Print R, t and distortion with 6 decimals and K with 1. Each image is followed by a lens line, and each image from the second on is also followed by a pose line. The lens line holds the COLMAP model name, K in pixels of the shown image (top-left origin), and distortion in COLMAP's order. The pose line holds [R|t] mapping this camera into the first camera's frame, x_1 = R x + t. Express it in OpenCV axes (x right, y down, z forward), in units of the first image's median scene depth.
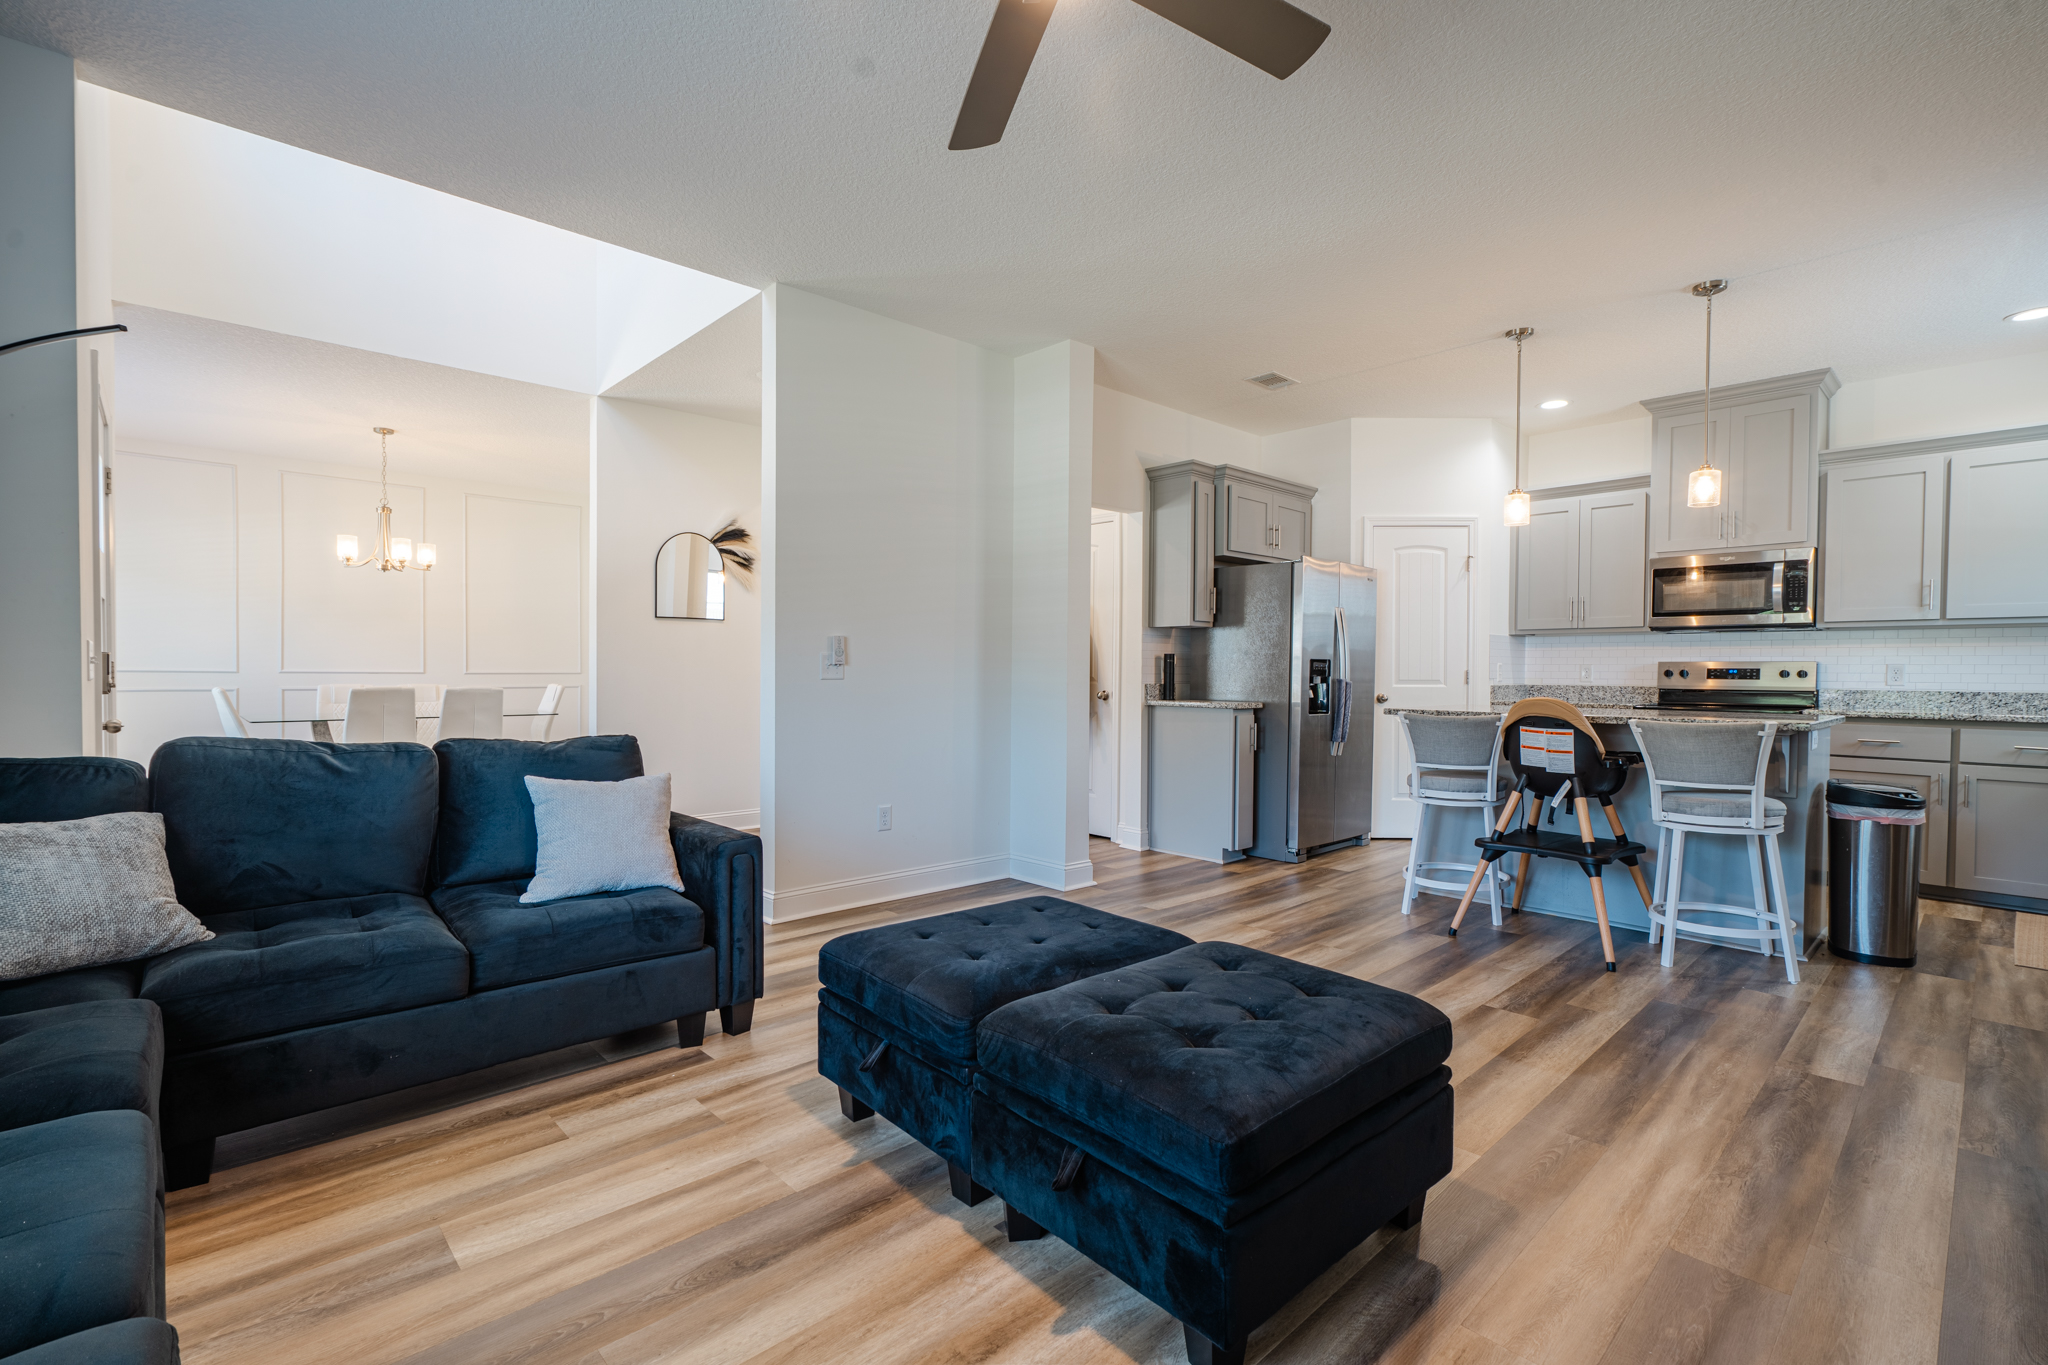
lens RADIAL K [[910.9, 0, 1024.0], [0, 910.9, 682.5], [0, 0, 1]] dist [-0.001025, 0.000024]
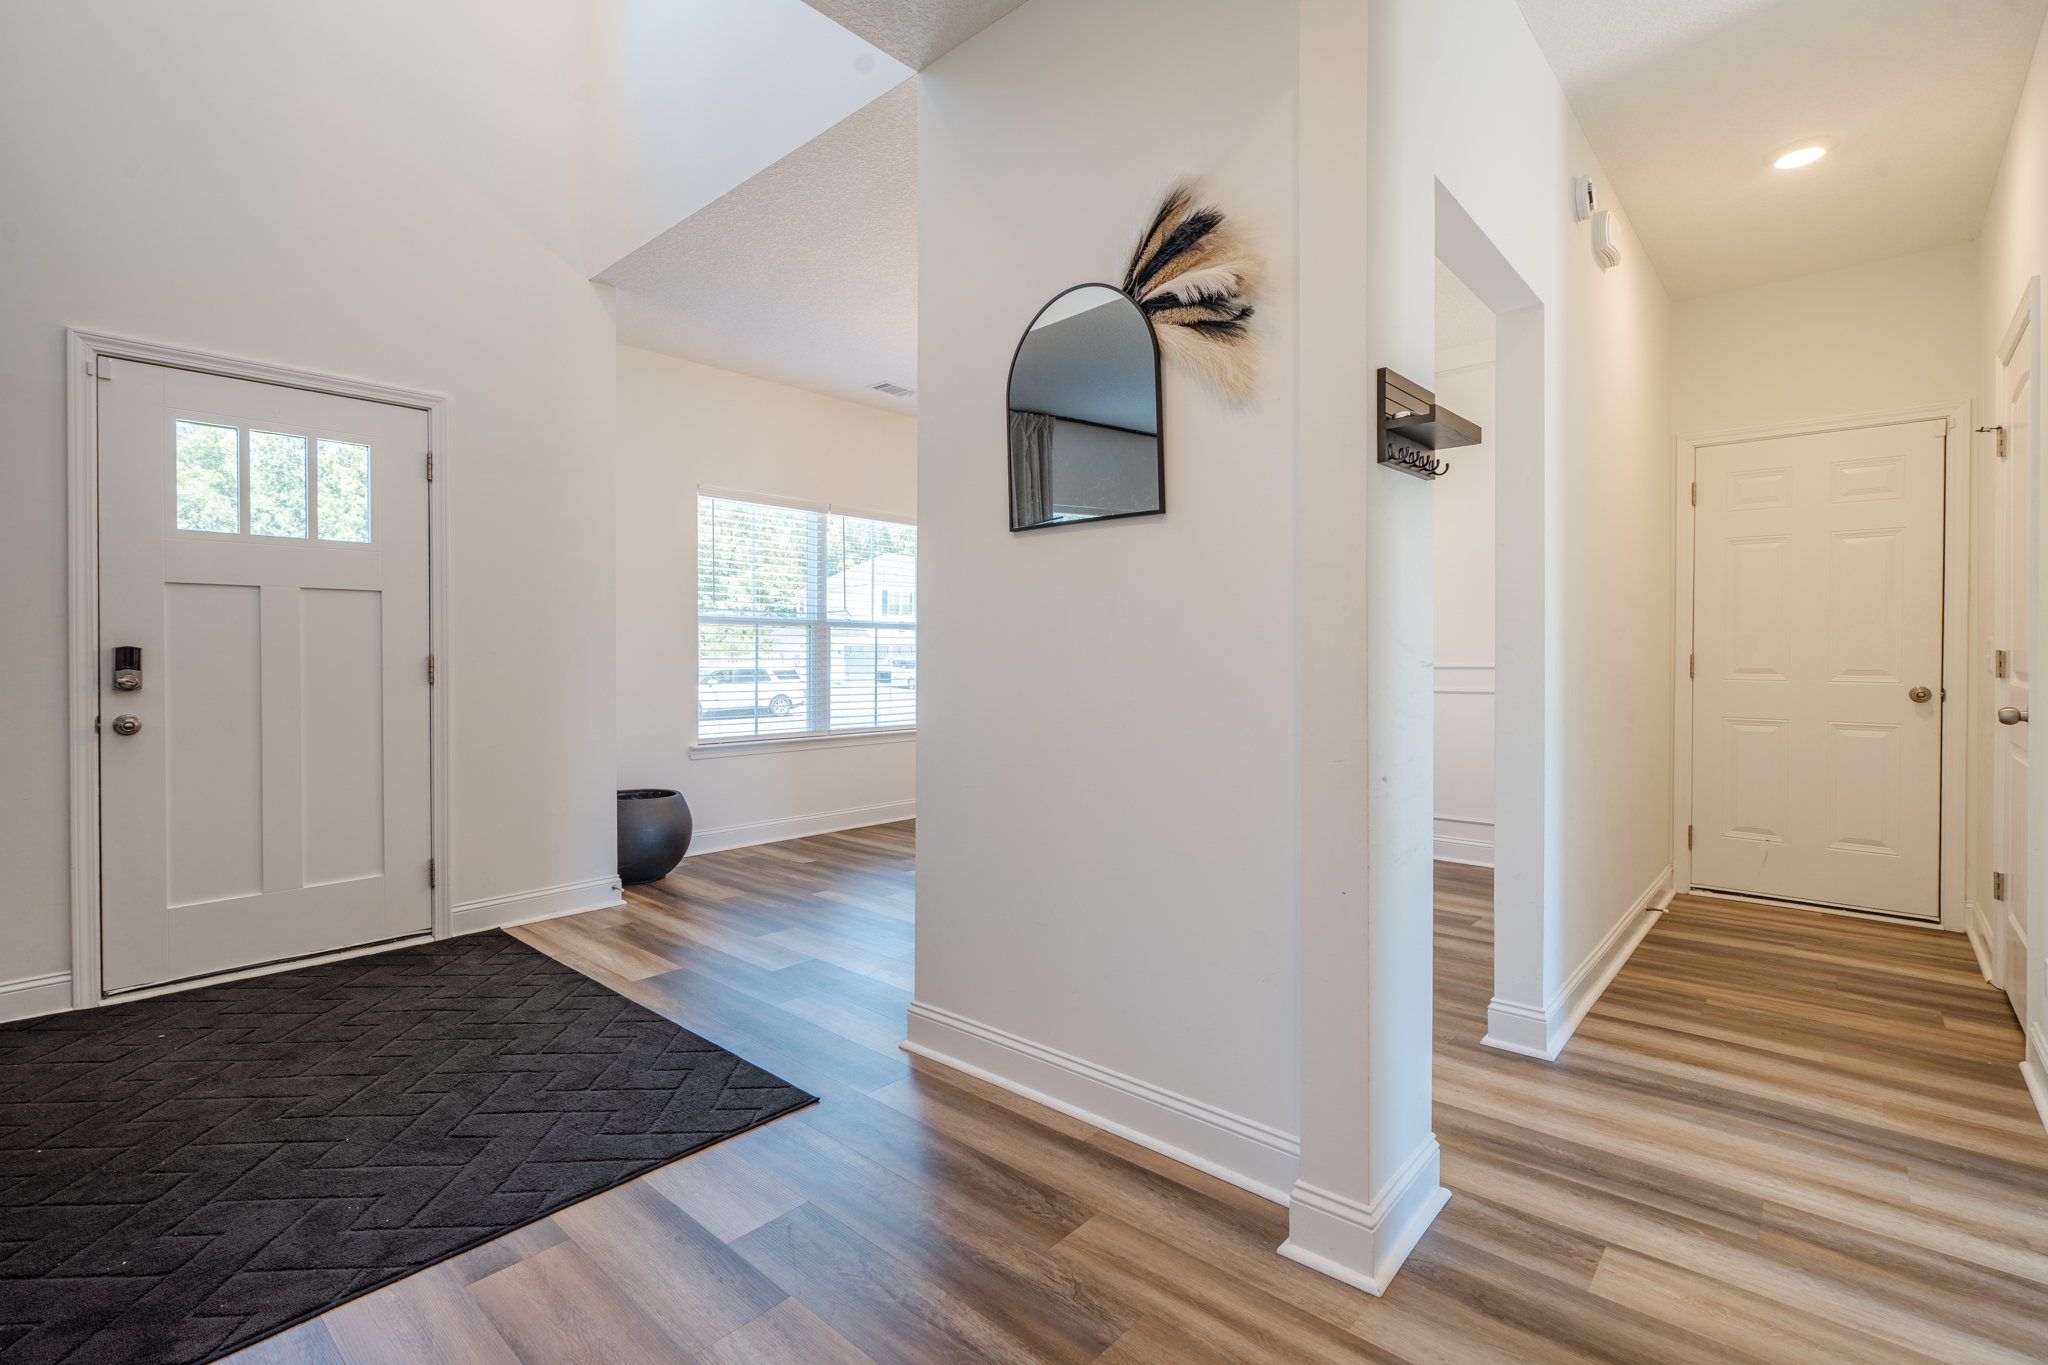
lens RADIAL K [[944.6, 0, 1050.3], [0, 944.6, 658.9], [0, 0, 1]] dist [-0.002197, -0.000375]
pose [[0.102848, -0.005230, -0.994683, 0.007224], [-0.015434, 0.999857, -0.006853, -0.012392], [0.994577, 0.016057, 0.102752, 0.915487]]
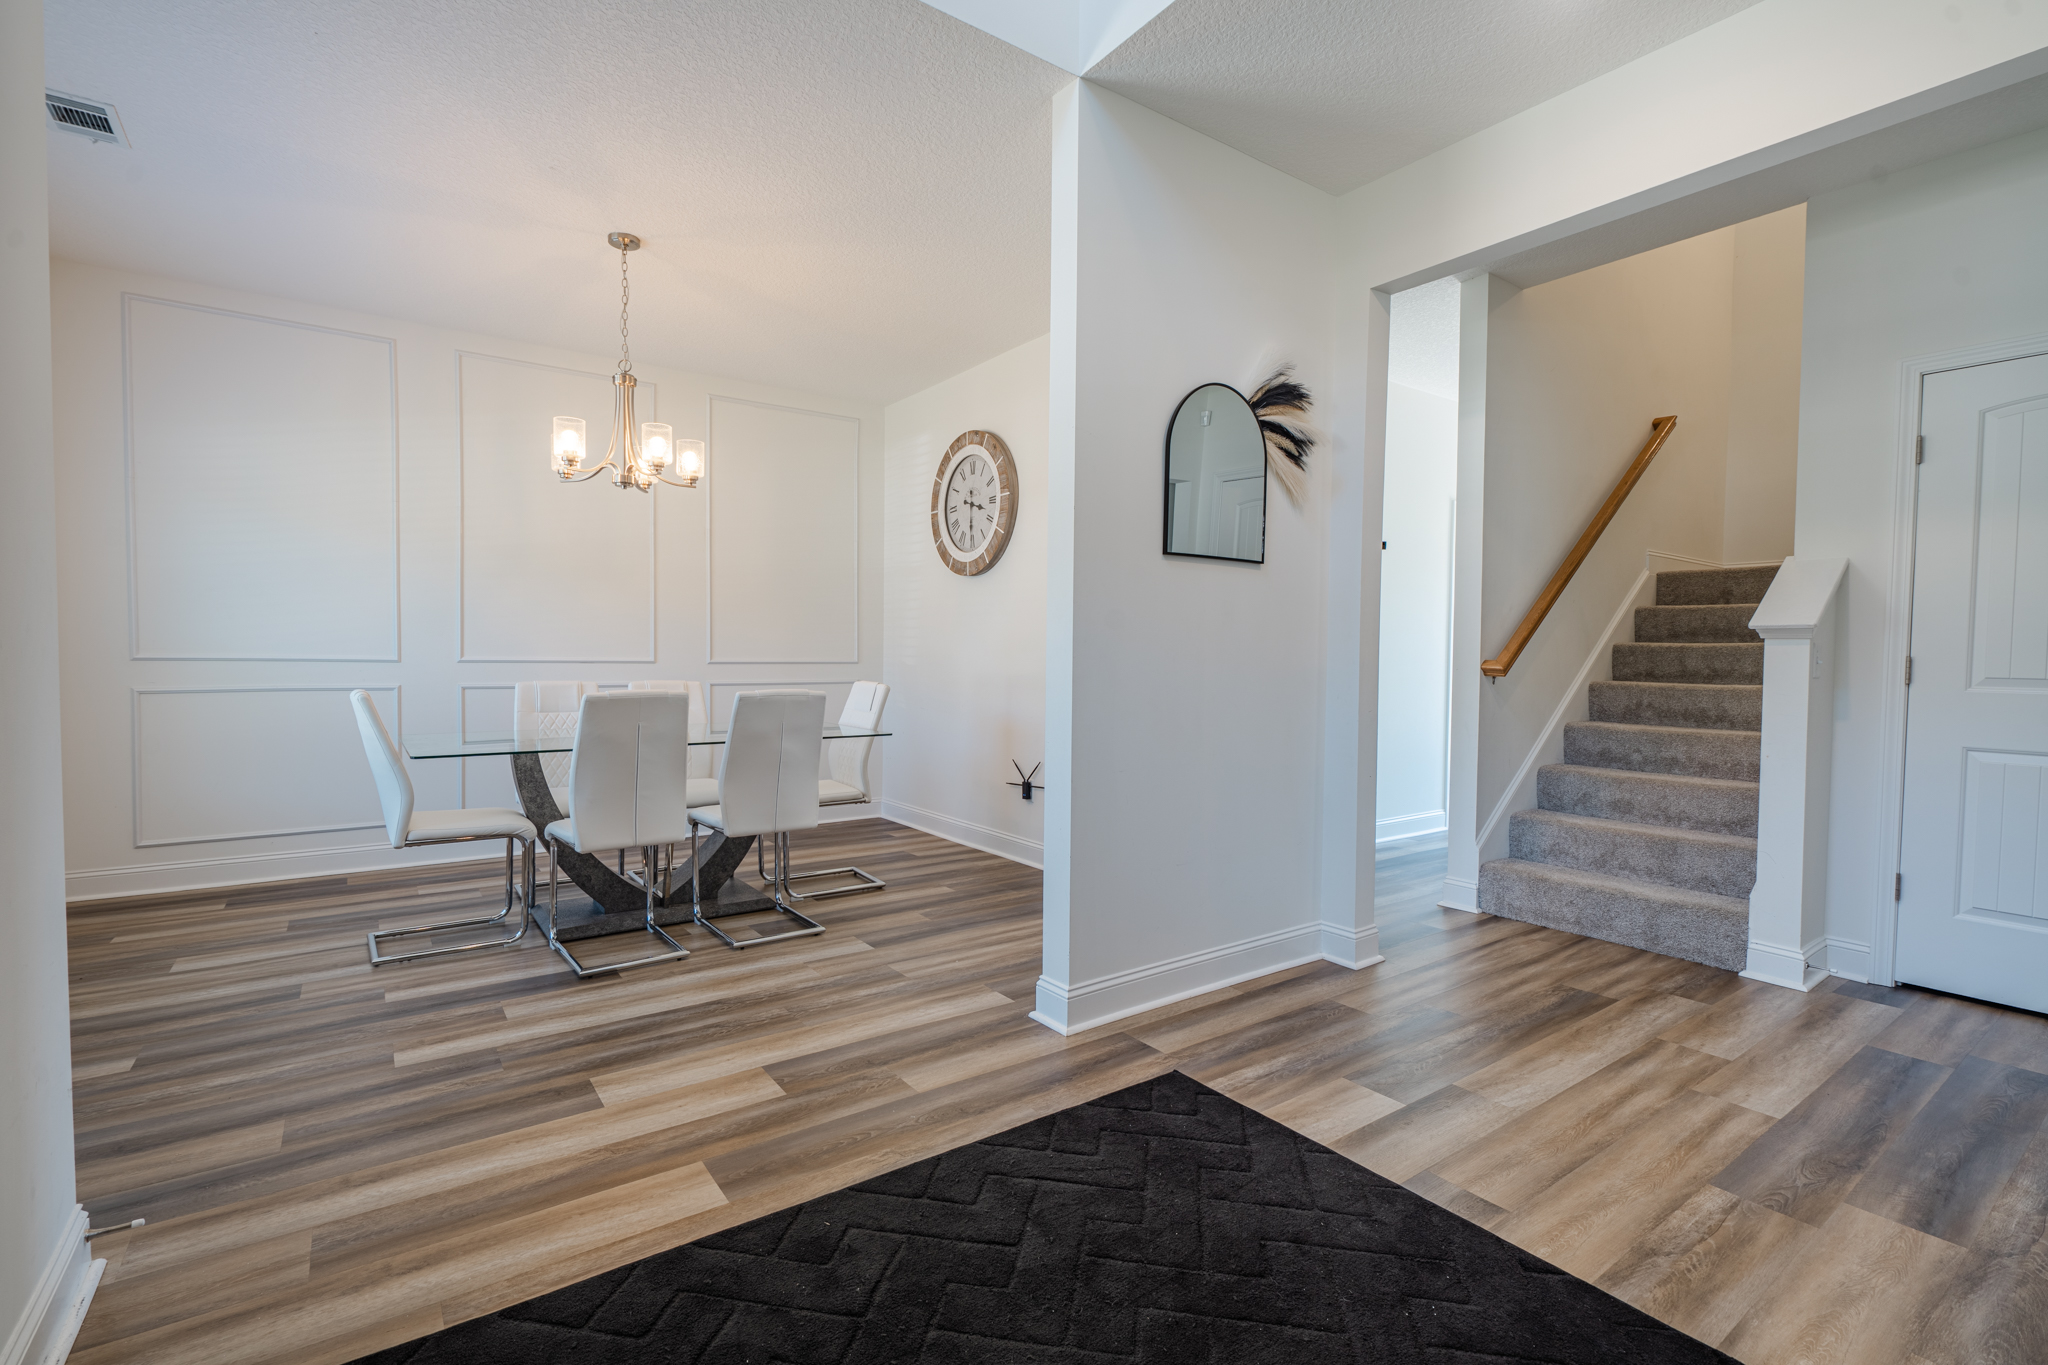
lens RADIAL K [[910.9, 0, 1024.0], [0, 910.9, 682.5], [0, 0, 1]] dist [-0.001025, 0.000024]
pose [[0.992210, 0.006825, -0.124387, -0.393512], [-0.005141, 0.999891, 0.013861, -0.008740], [0.124468, -0.013114, 0.992137, 0.474992]]
